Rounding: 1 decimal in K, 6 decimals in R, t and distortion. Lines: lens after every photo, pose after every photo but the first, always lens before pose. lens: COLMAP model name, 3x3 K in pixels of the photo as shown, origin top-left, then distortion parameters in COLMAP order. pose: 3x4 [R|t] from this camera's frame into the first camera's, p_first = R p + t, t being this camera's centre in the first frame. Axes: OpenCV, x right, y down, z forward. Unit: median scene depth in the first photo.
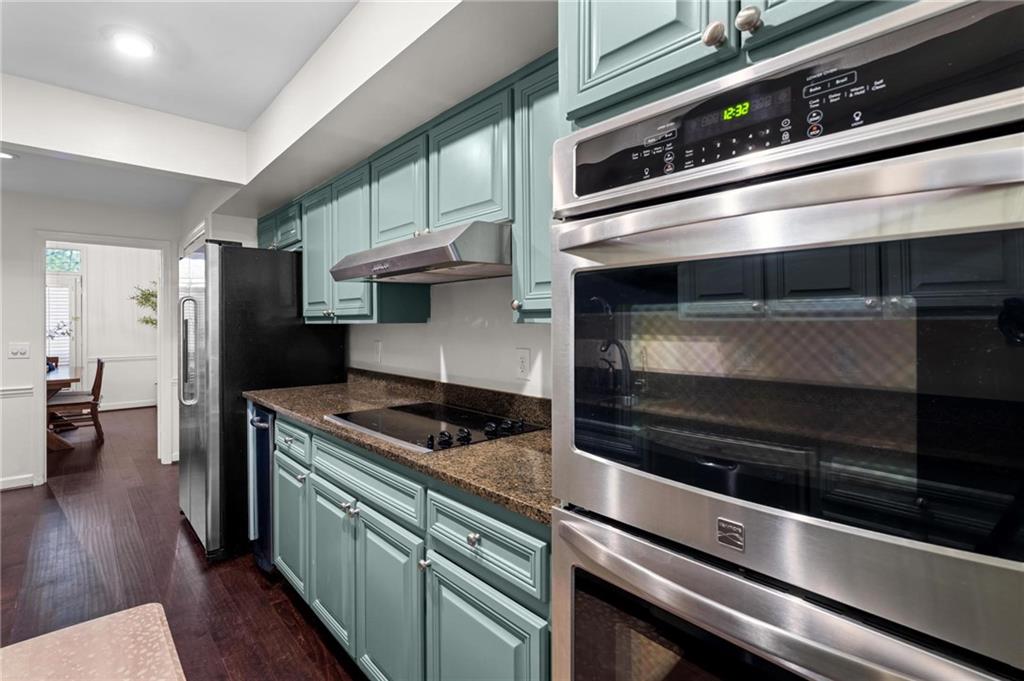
lens RADIAL K [[482.0, 0, 493.5], [0, 482.0, 321.4], [0, 0, 1]] dist [-0.004147, 0.000324]
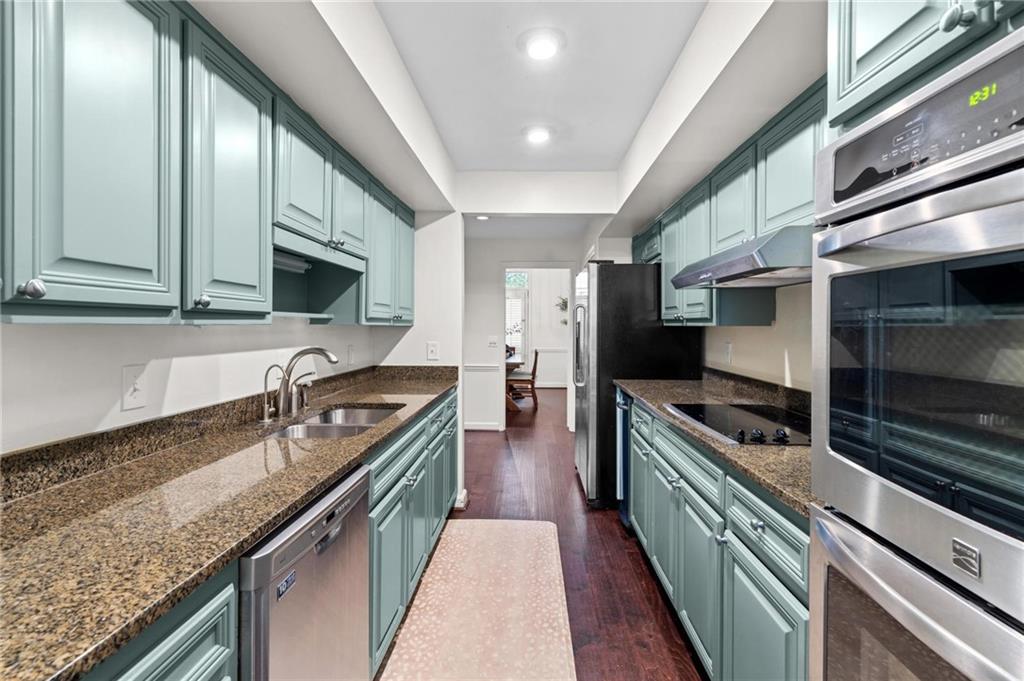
lens RADIAL K [[466.7, 0, 511.0], [0, 466.7, 325.9], [0, 0, 1]] dist [0.000024, 0.000792]
pose [[0.724884, 0.007747, -0.688827, 0.145070], [-0.003824, 0.999967, 0.007221, -0.001859], [0.688860, -0.002600, 0.724889, -0.076064]]
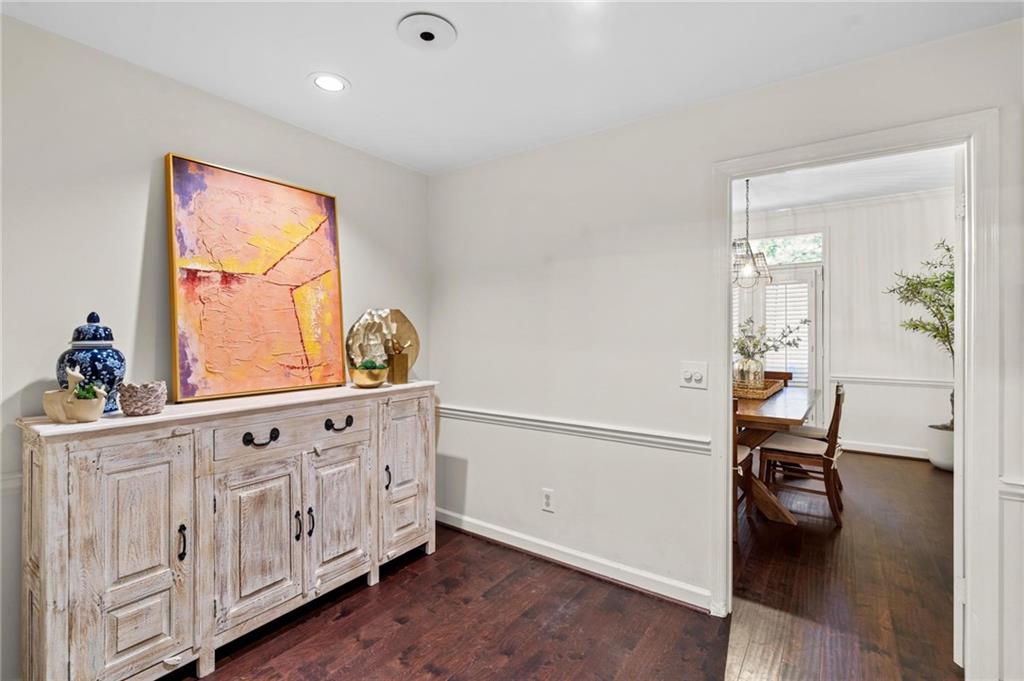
lens RADIAL K [[466.7, 0, 511.0], [0, 466.7, 325.9], [0, 0, 1]] dist [0.000024, 0.000792]
pose [[0.236396, -0.002563, -0.971653, -0.781741], [0.001146, 0.999997, -0.002359, 0.000687], [0.971656, -0.000556, 0.236398, 1.055545]]
